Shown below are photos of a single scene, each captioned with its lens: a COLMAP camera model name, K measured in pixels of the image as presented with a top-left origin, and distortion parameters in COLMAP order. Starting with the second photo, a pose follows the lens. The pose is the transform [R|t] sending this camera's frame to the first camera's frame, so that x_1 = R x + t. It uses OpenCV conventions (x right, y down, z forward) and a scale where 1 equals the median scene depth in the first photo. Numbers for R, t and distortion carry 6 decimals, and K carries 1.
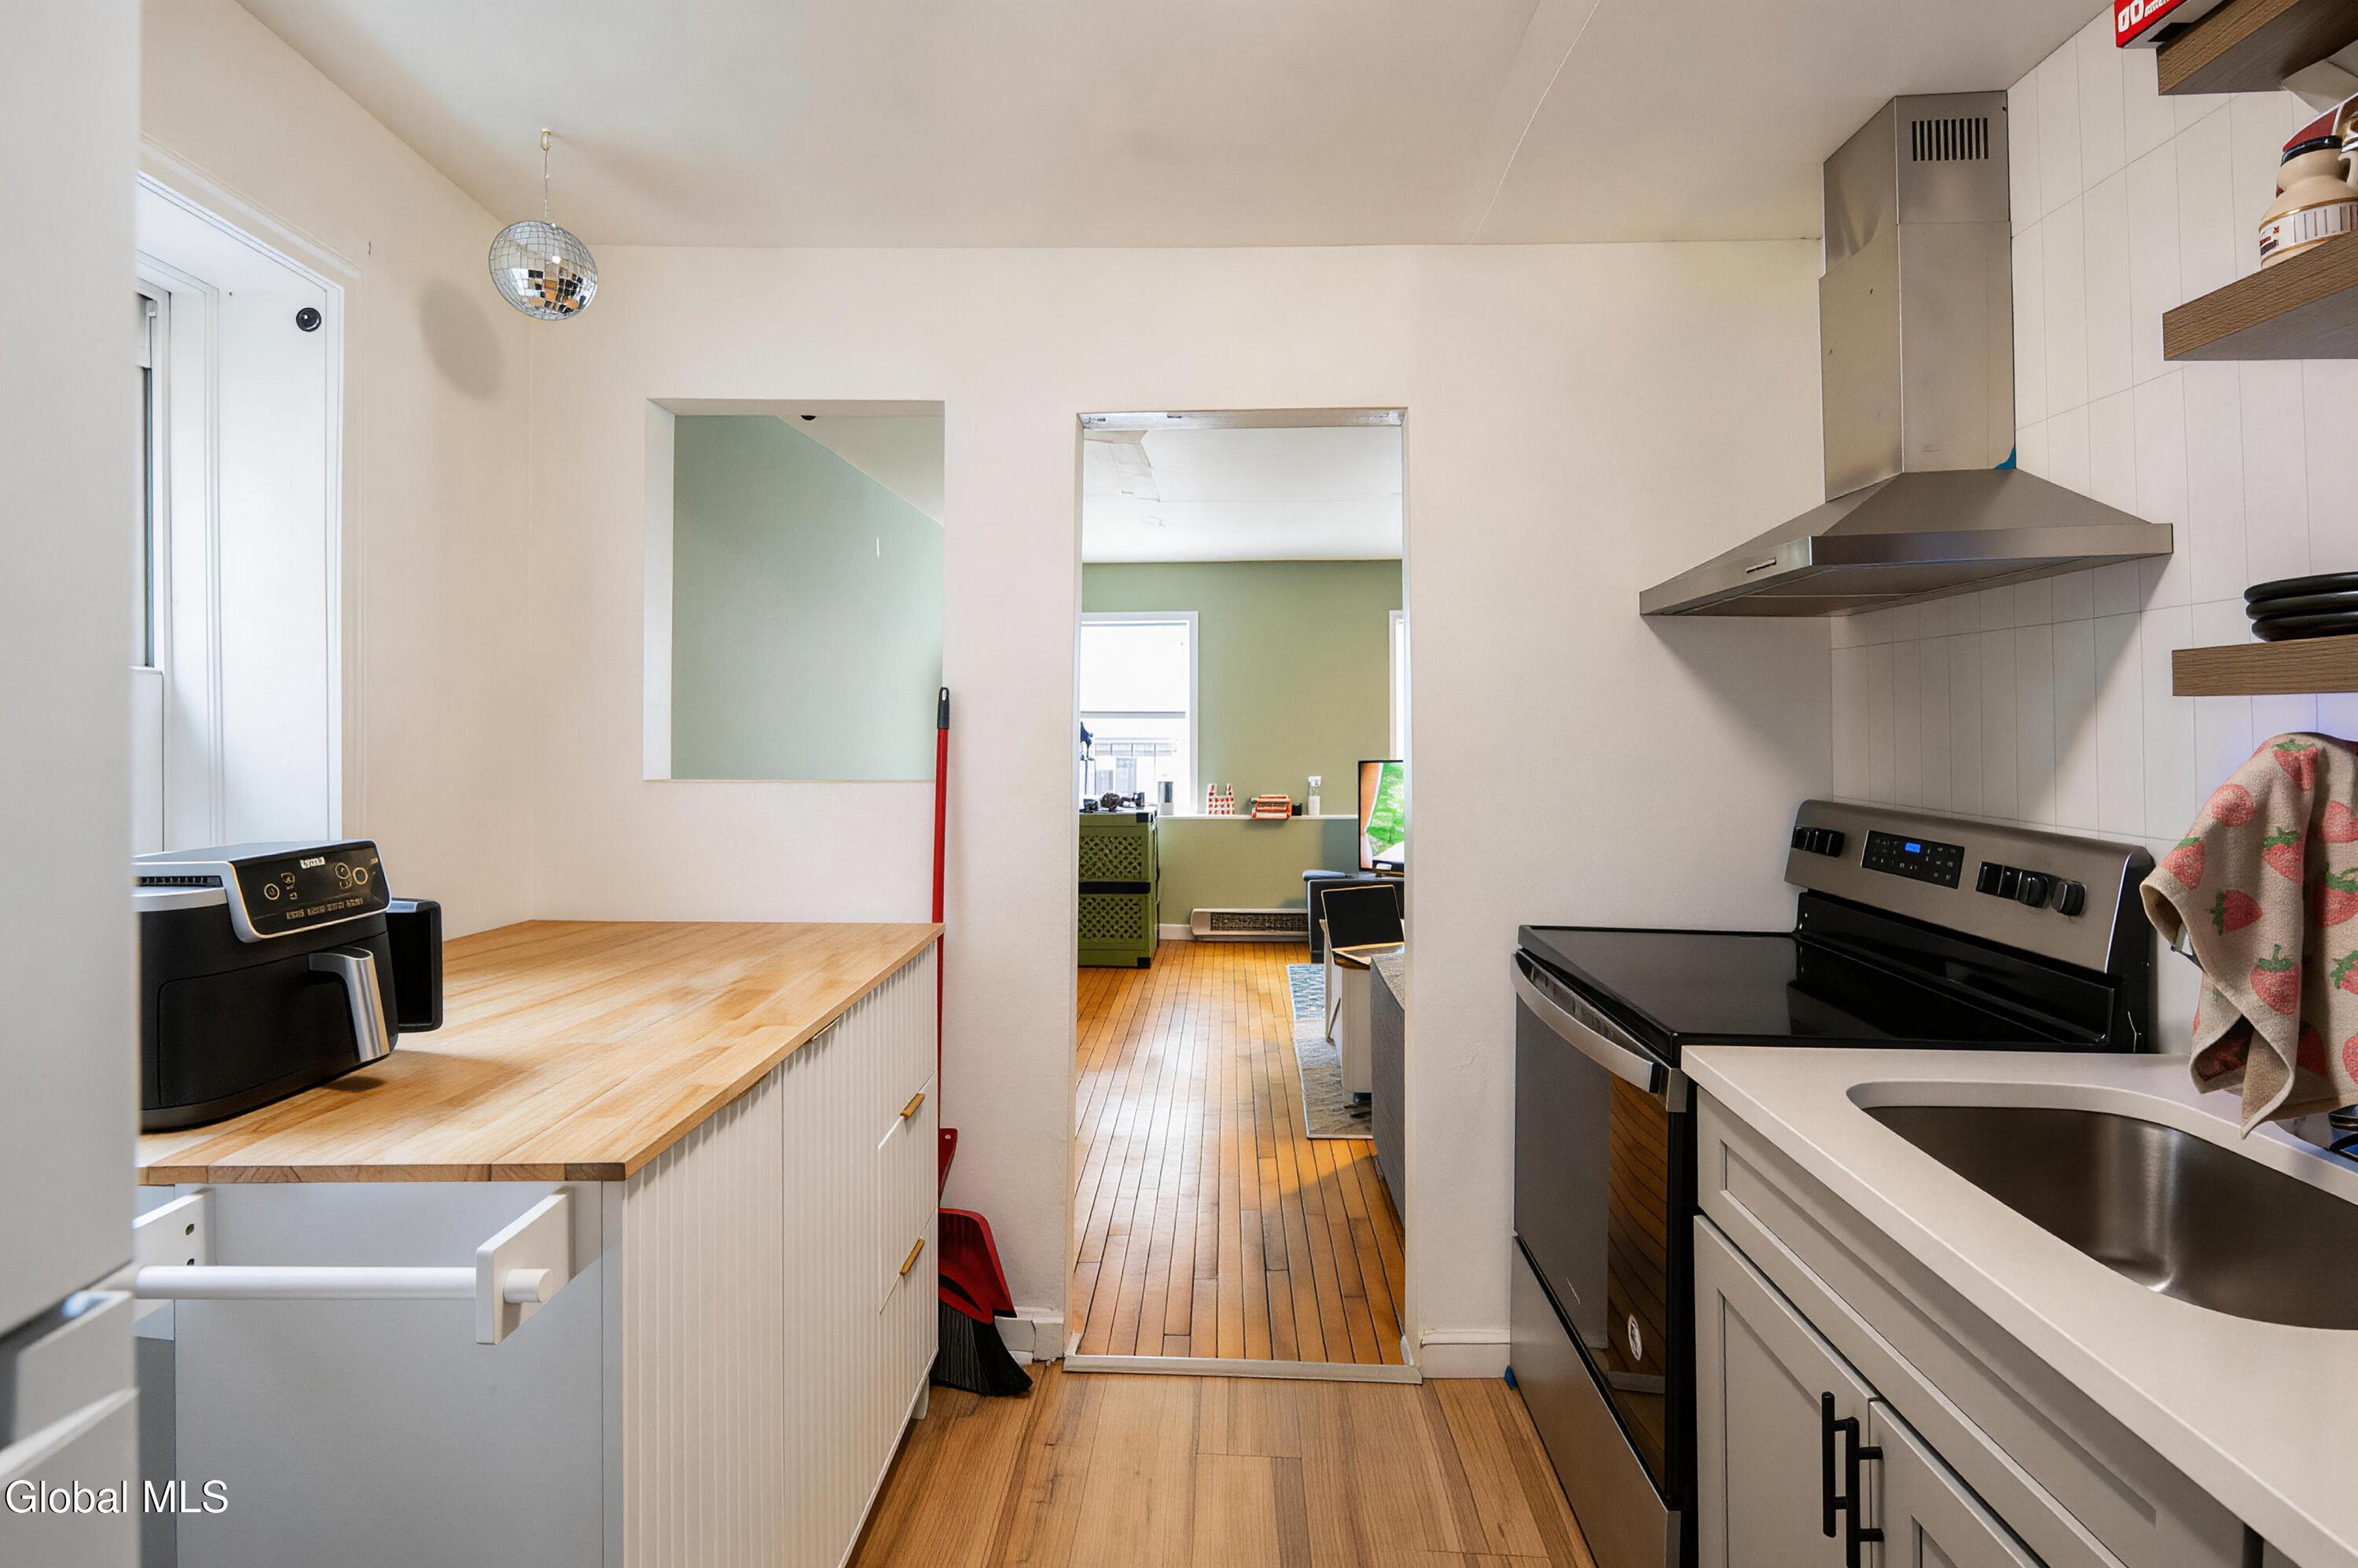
lens RADIAL K [[1089.5, 0, 1181.4], [0, 1089.5, 705.0], [0, 0, 1]] dist [0.000098, 0.000009]
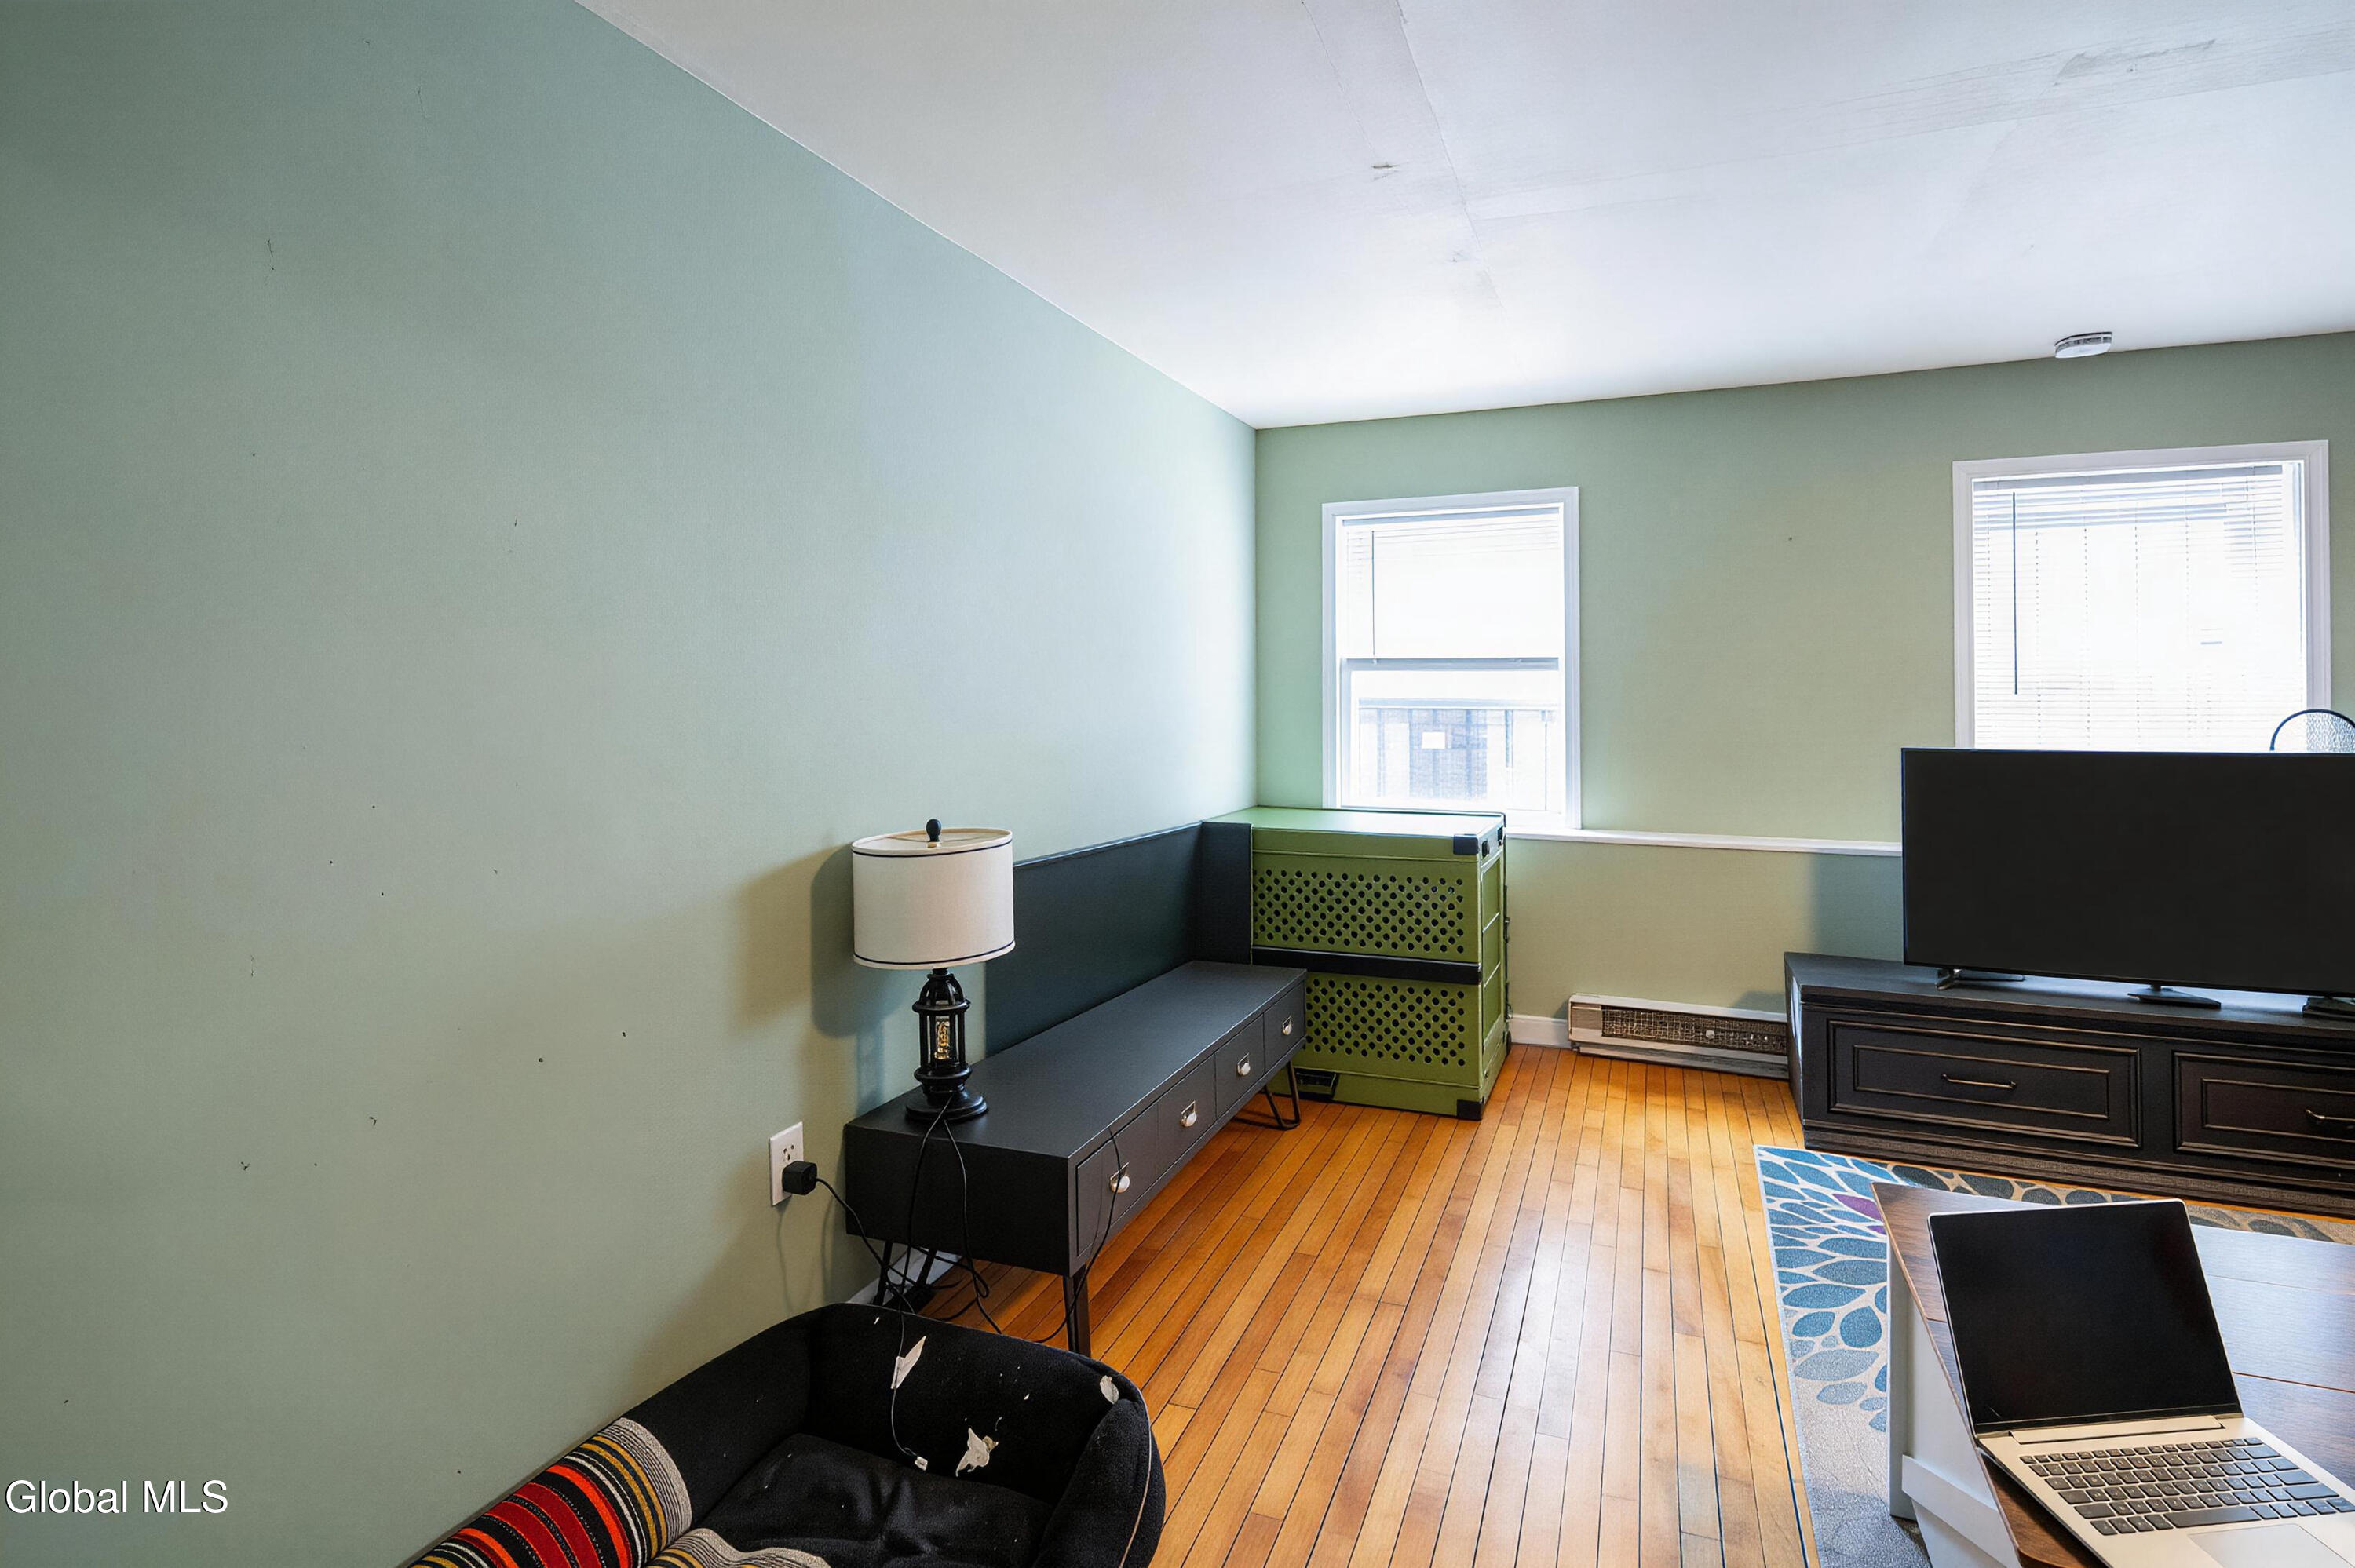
lens RADIAL K [[1111.6, 0, 1214.3], [0, 1111.6, 661.9], [0, 0, 1]] dist [-0.000126, 0.000047]
pose [[0.946632, -0.001934, -0.322311, 0.022982], [0.004211, 0.999971, 0.006367, 0.003941], [0.322289, -0.007384, 0.946613, 0.381714]]
